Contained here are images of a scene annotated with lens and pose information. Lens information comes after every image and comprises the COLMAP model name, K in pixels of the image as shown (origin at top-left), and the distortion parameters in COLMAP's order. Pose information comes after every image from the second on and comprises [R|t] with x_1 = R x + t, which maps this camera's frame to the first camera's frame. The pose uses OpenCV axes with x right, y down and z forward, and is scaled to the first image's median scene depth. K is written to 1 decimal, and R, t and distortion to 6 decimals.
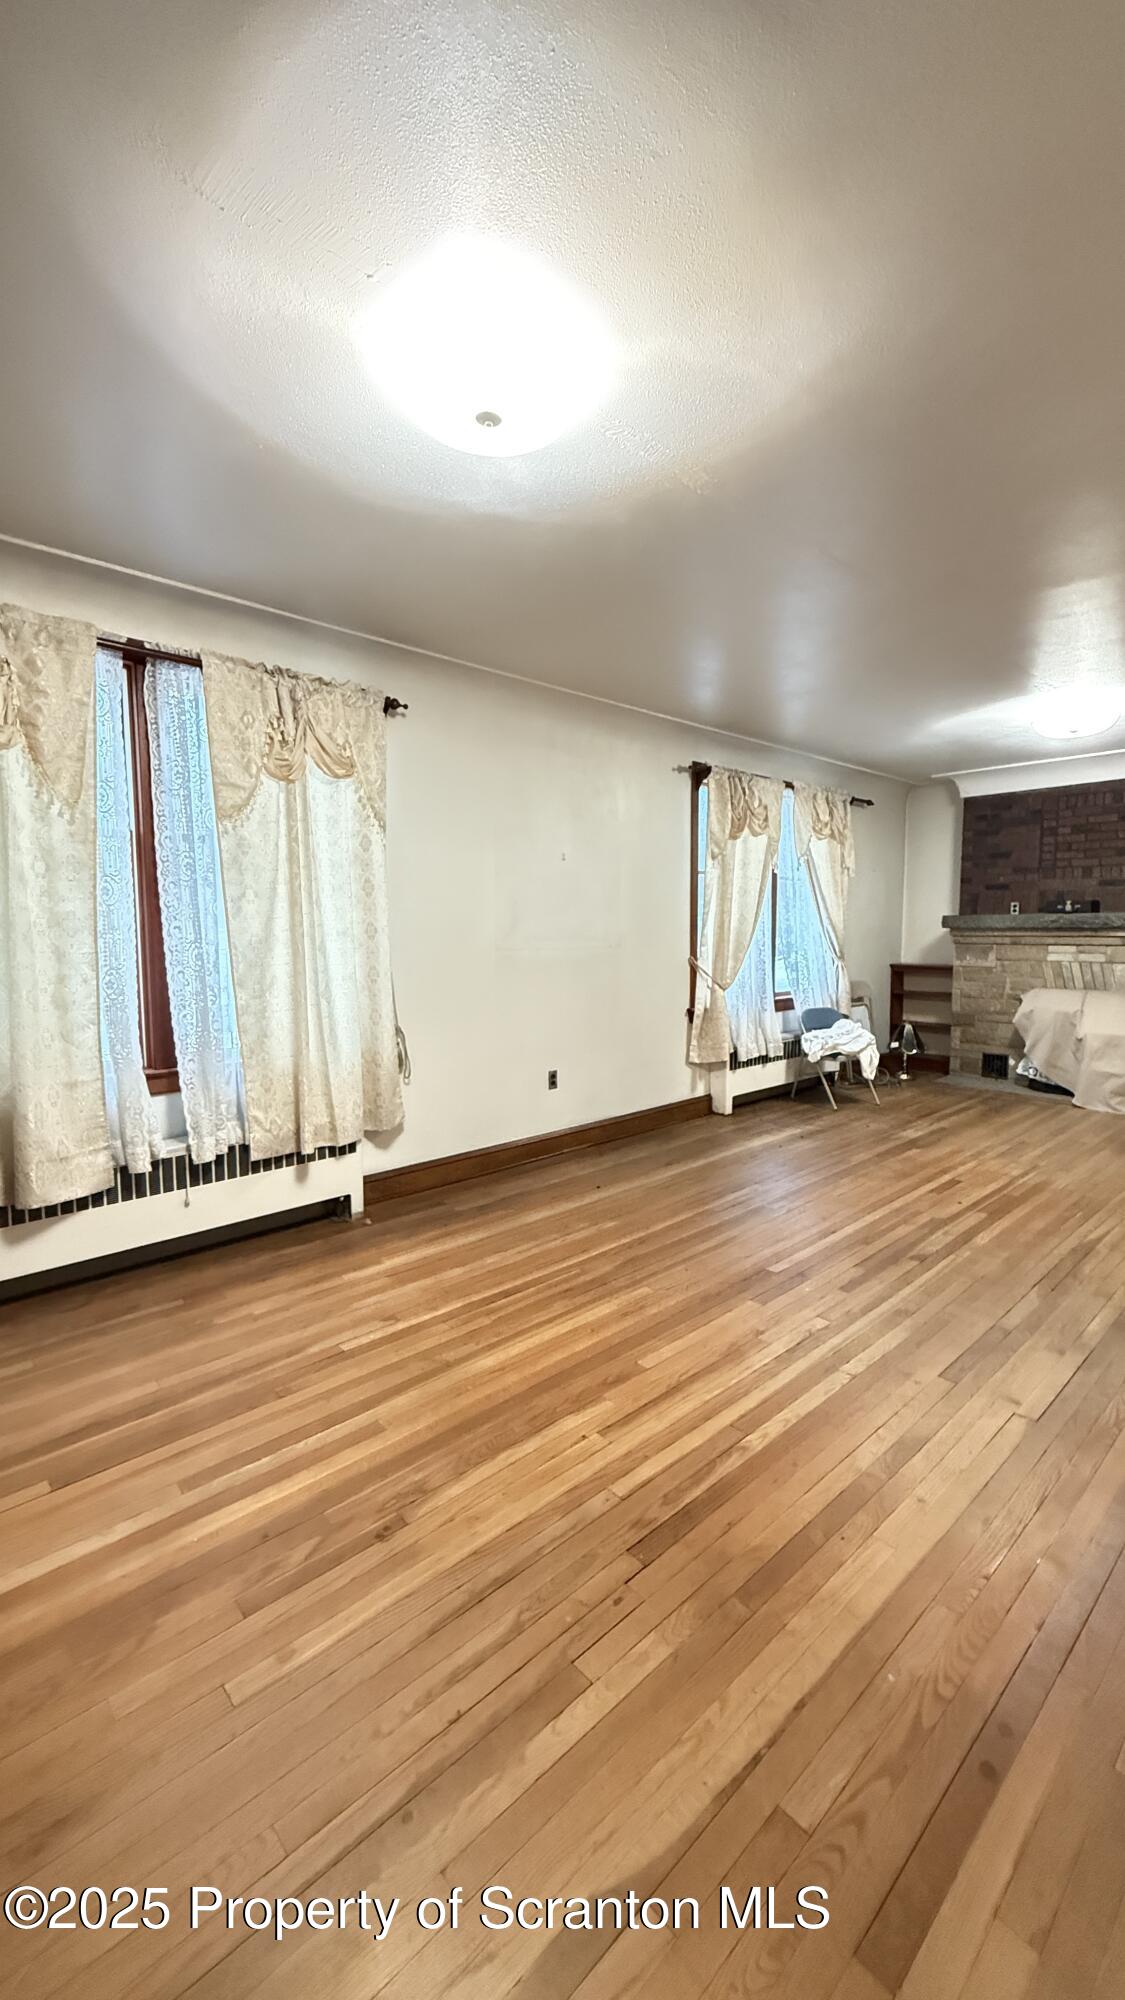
lens RADIAL K [[796.3, 0, 562.5], [0, 796.3, 1000.0], [0, 0, 1]] dist [-0.000304, -0.000158]
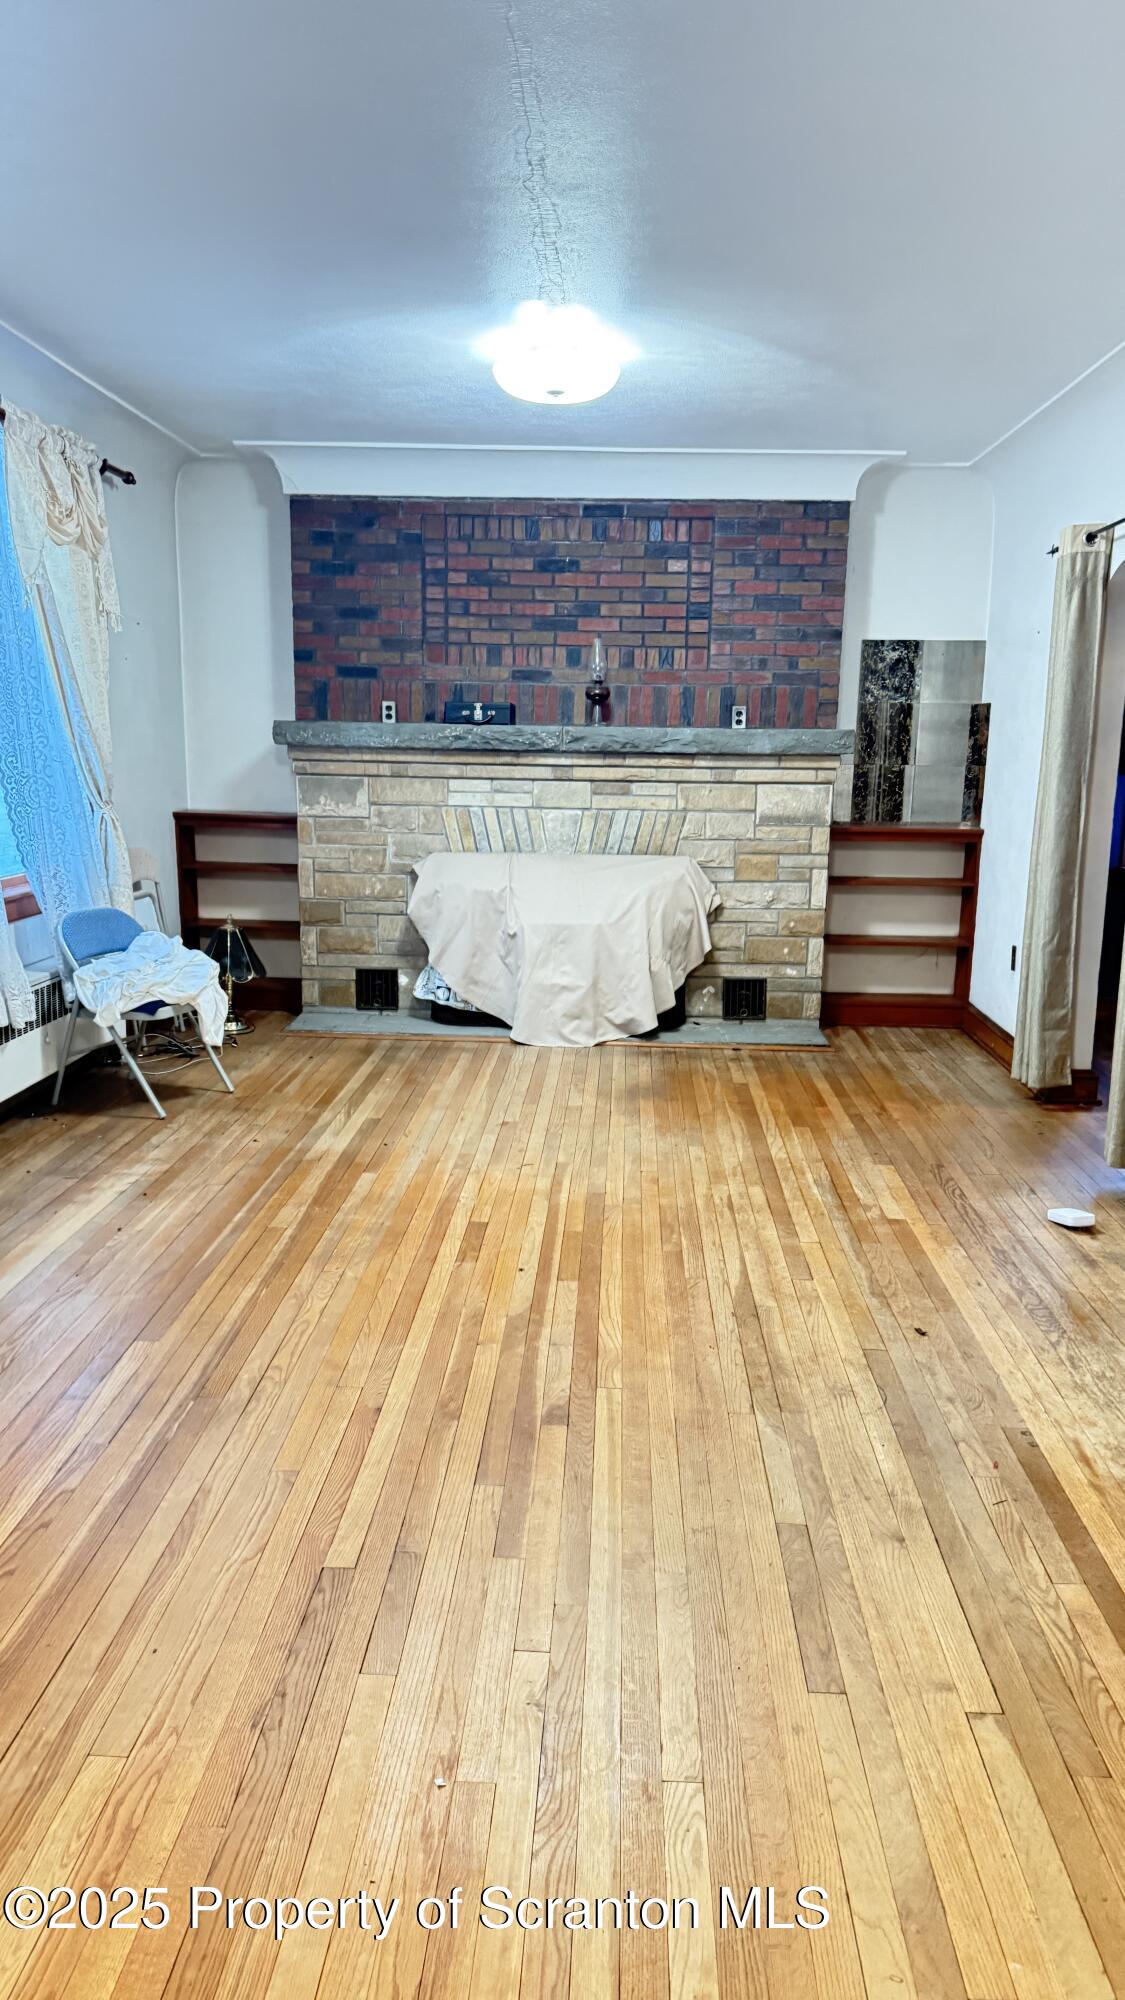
lens RADIAL K [[1387.9, 0, 562.5], [0, 1387.9, 1000.0], [0, 0, 1]] dist [0.225150, -0.449580]
pose [[0.707501, -0.113586, 0.697525, -0.075410], [0.045713, 0.992288, 0.115220, -0.021512], [-0.705233, -0.049632, 0.707236, 0.198847]]
